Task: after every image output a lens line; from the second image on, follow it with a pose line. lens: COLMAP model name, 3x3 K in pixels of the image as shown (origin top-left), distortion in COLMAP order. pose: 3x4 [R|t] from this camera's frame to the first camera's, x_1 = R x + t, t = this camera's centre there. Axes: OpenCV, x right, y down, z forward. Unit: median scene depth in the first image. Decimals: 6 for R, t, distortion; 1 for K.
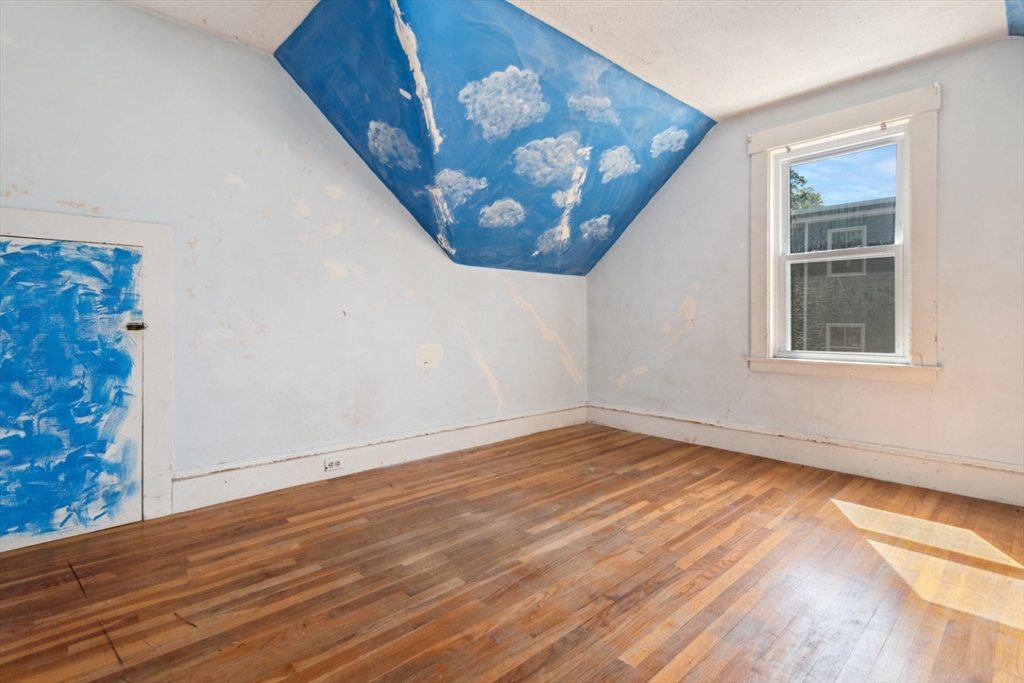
lens RADIAL K [[489.7, 0, 515.6], [0, 489.7, 323.1], [0, 0, 1]] dist [0.001413, 0.000815]
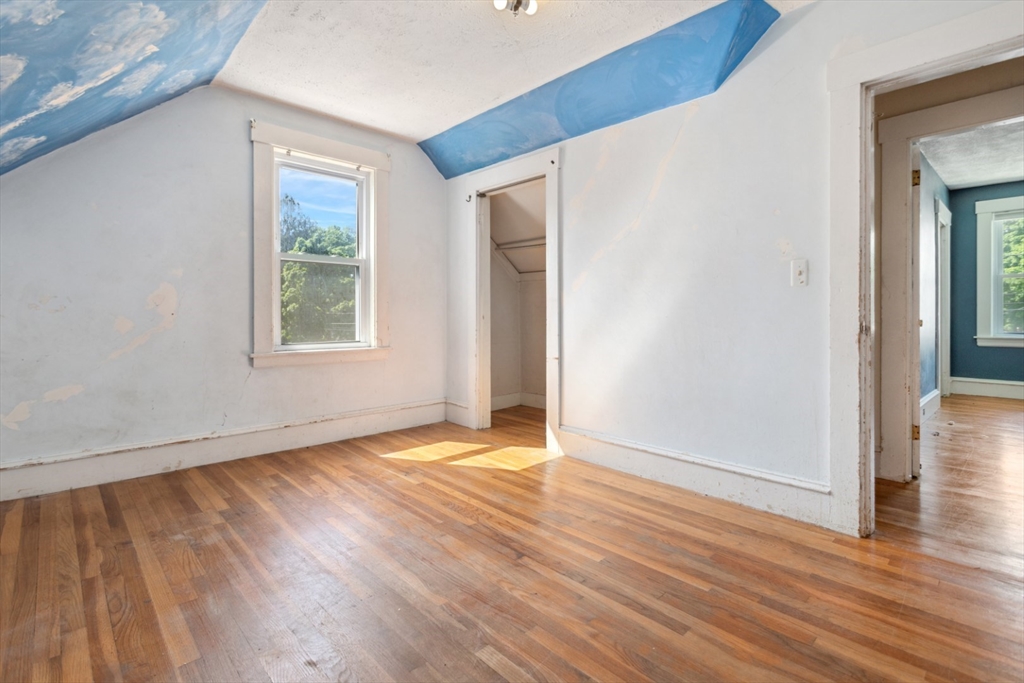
lens RADIAL K [[485.5, 0, 510.0], [0, 485.5, 315.5], [0, 0, 1]] dist [0.000452, 0.000457]
pose [[-0.004548, -0.000816, 0.999989, -0.658886], [0.000980, 0.999999, 0.000820, -0.006867], [-0.999989, 0.000984, -0.004548, 0.712884]]
